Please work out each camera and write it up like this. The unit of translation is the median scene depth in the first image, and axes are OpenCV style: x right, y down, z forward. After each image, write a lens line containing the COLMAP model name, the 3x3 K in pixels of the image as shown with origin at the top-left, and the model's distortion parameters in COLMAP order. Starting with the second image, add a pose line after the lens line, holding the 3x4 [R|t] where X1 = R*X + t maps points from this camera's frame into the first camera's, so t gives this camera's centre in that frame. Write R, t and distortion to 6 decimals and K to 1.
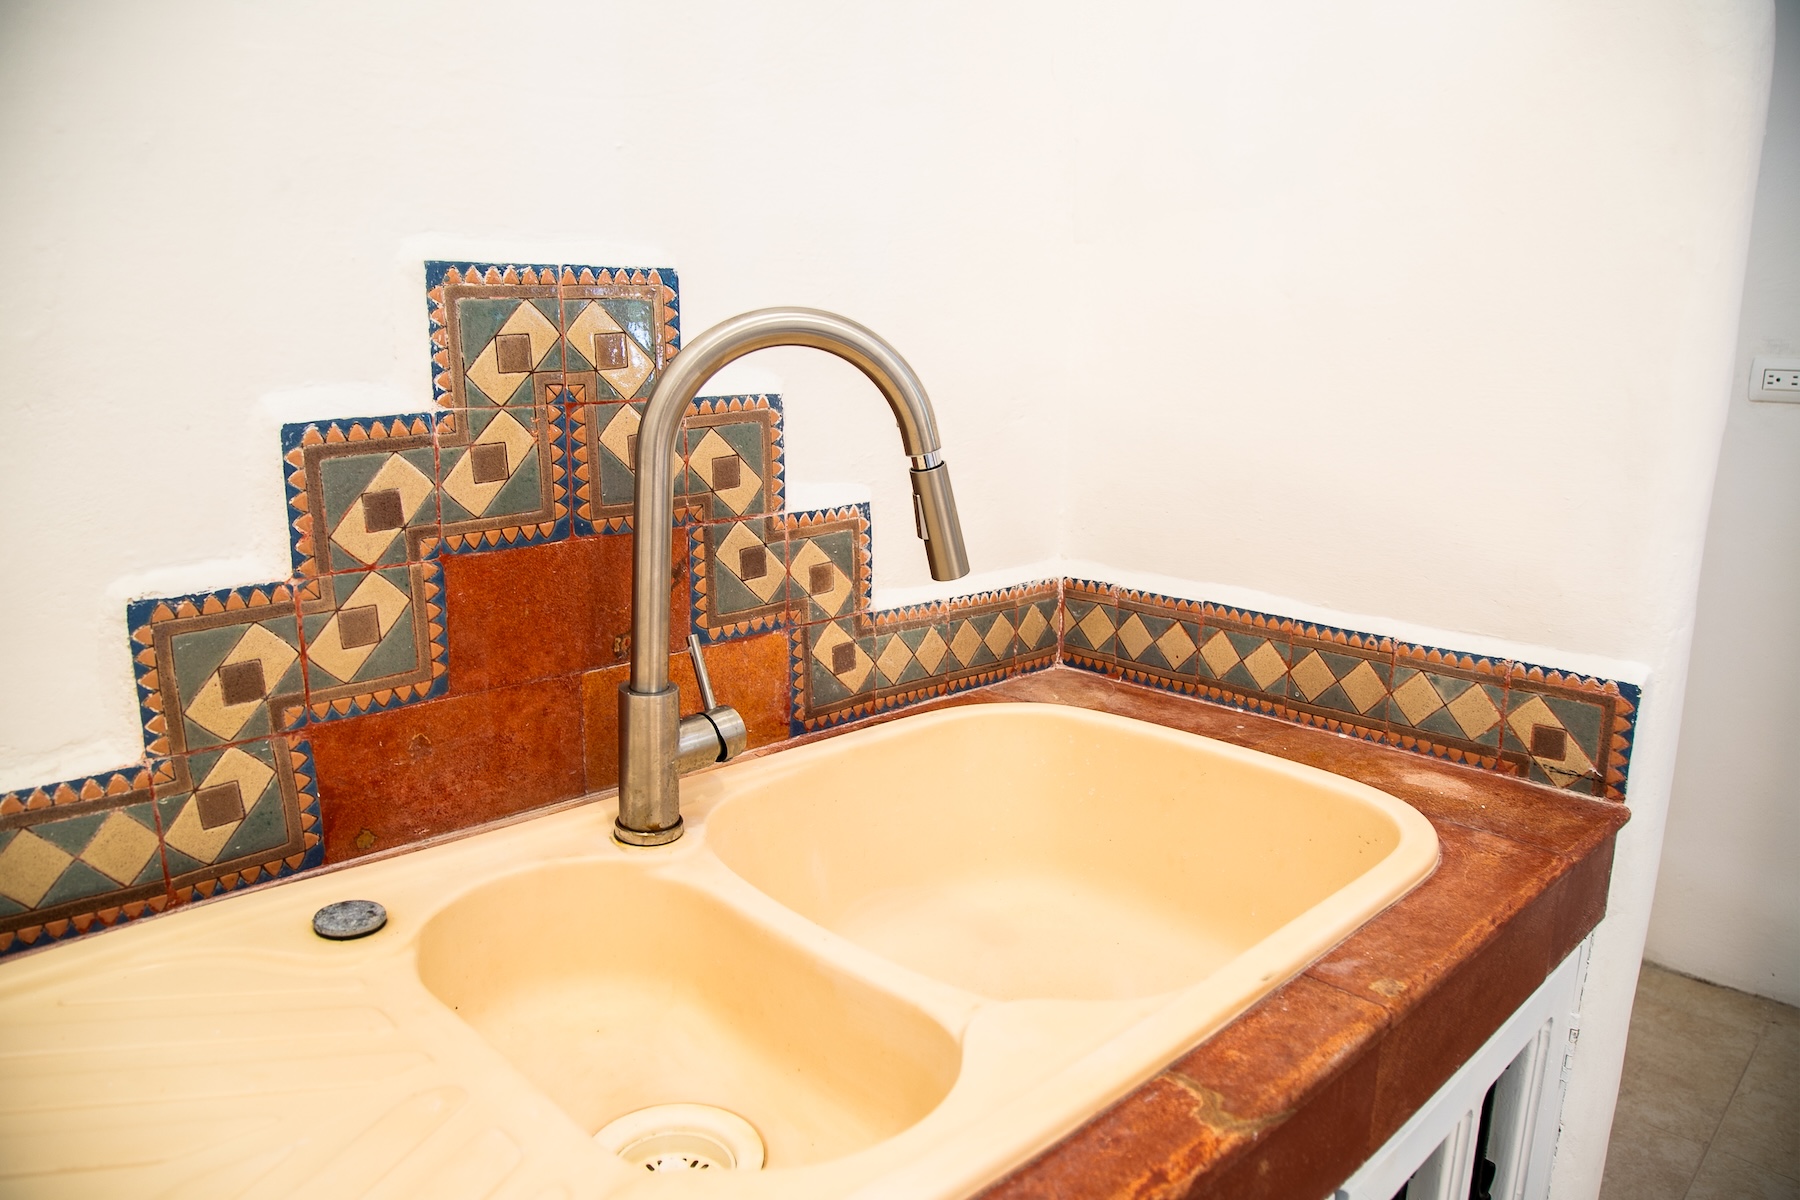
lens RADIAL K [[1237.8, 0, 898.4], [0, 1237.8, 606.6], [0, 0, 1]] dist [-0.096288, 0.024944]
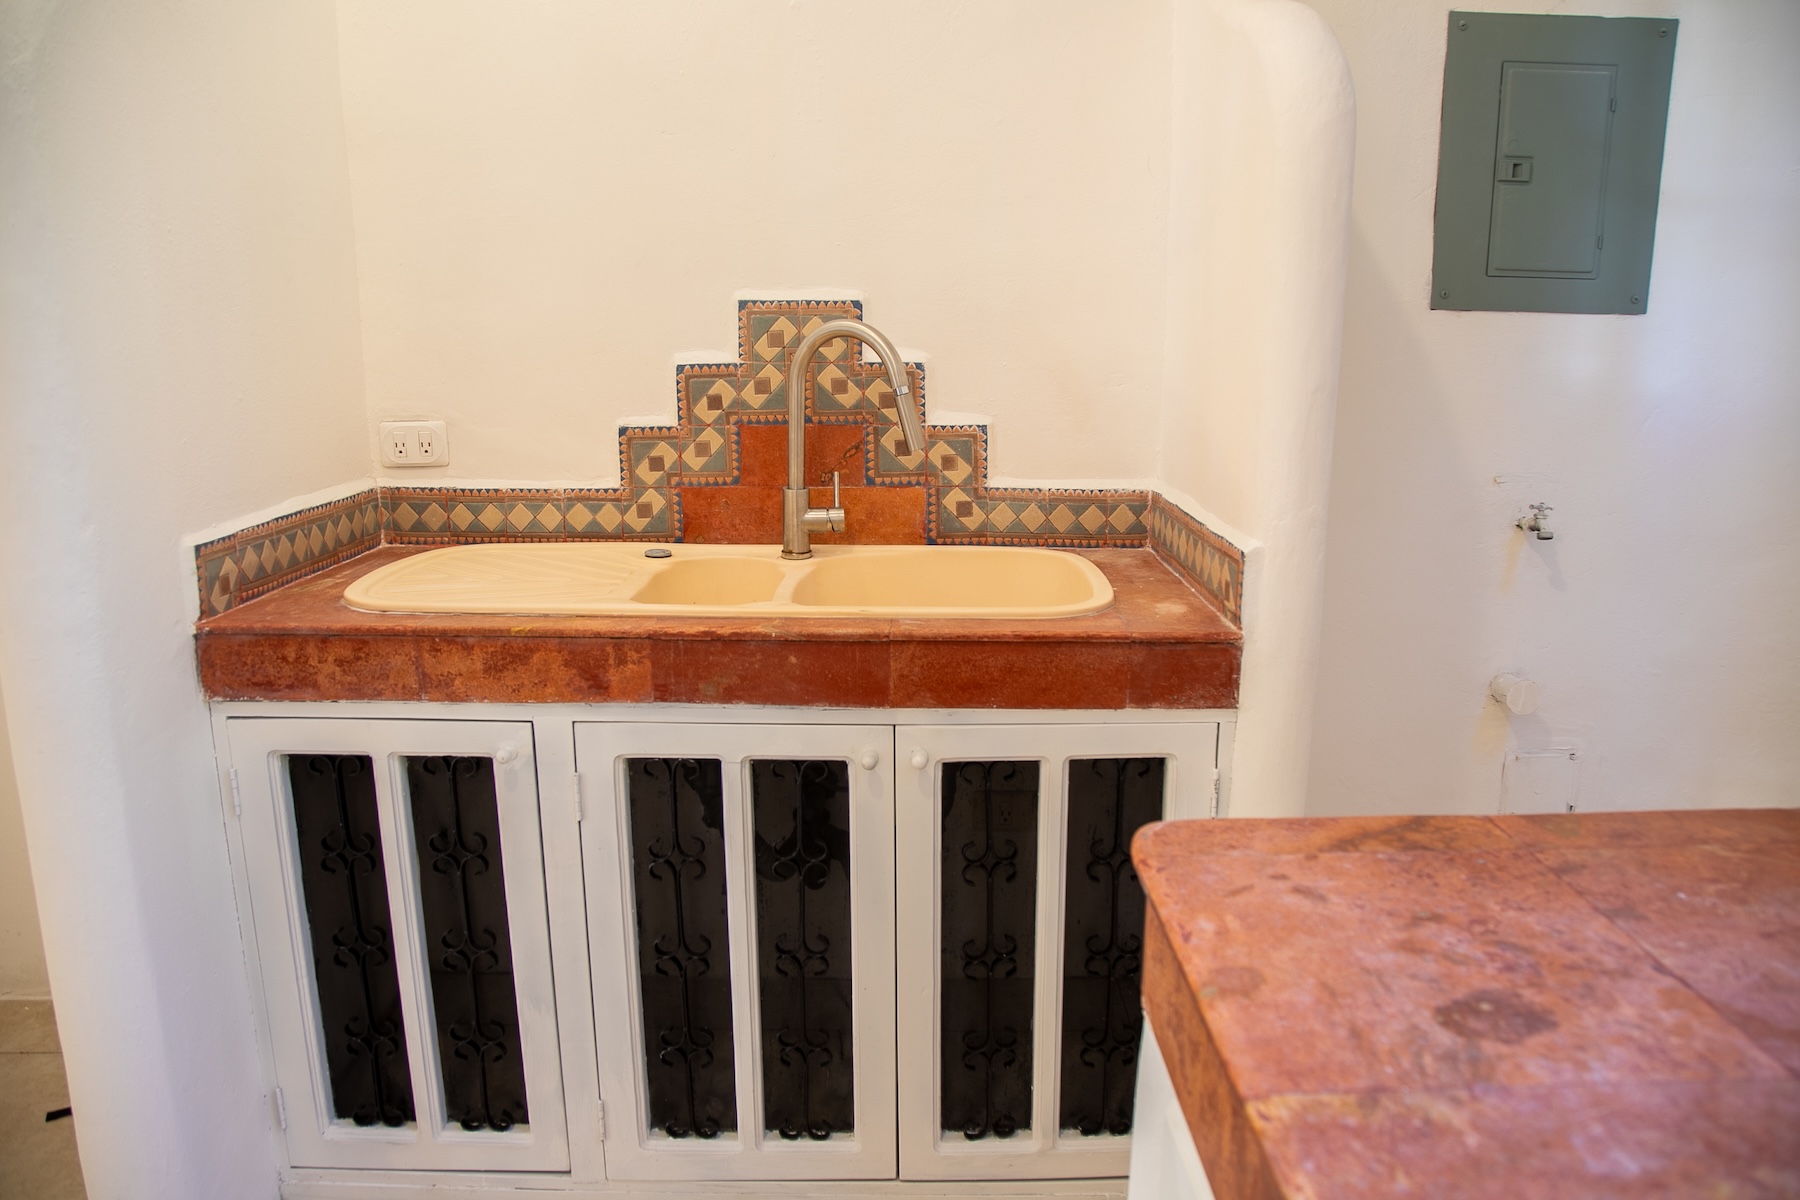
lens RADIAL K [[1237.8, 0, 899.4], [0, 1237.8, 601.1], [0, 0, 1]] dist [-0.096288, 0.024944]
pose [[0.730246, 0.150198, -0.666470, 1.479404], [-0.149443, 0.987027, 0.058697, 0.109009], [0.666639, 0.056736, 0.743218, -0.541450]]
